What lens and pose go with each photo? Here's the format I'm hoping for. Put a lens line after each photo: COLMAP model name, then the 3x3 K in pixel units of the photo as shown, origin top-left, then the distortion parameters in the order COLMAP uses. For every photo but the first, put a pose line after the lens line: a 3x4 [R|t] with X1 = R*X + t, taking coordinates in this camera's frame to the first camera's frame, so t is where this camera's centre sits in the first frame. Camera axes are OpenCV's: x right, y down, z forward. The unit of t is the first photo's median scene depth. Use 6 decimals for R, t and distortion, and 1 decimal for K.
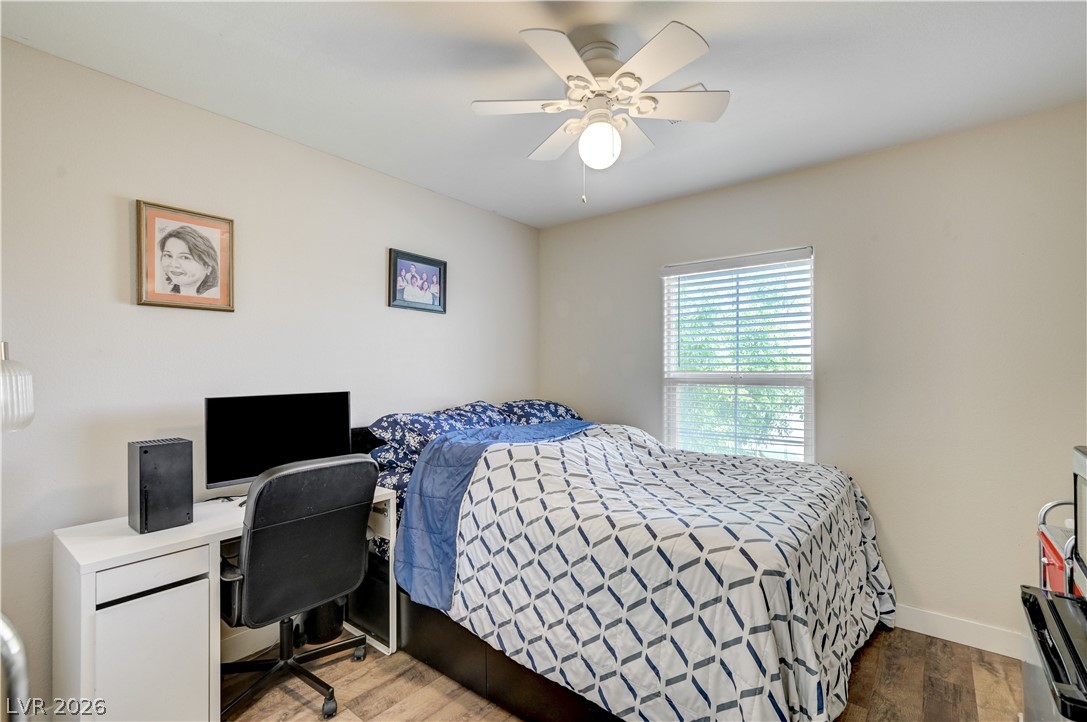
lens RADIAL K [[481.4, 0, 546.2], [0, 481.4, 365.5], [0, 0, 1]] dist [0.001595, -0.000562]
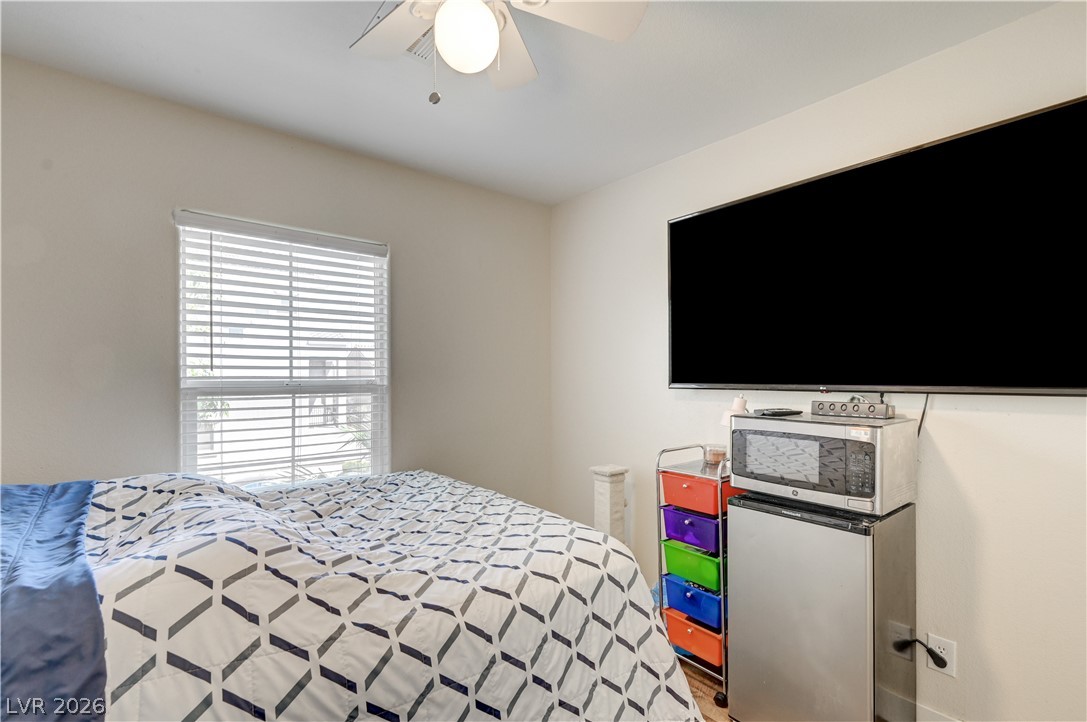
lens RADIAL K [[503.4, 0, 546.0], [0, 503.4, 367.9], [0, 0, 1]] dist [-0.000423, 0.000037]
pose [[0.198280, 0.013132, 0.980057, -0.551671], [-0.005937, 0.999908, -0.012197, 0.008436], [-0.980127, -0.003400, 0.198339, 0.761289]]
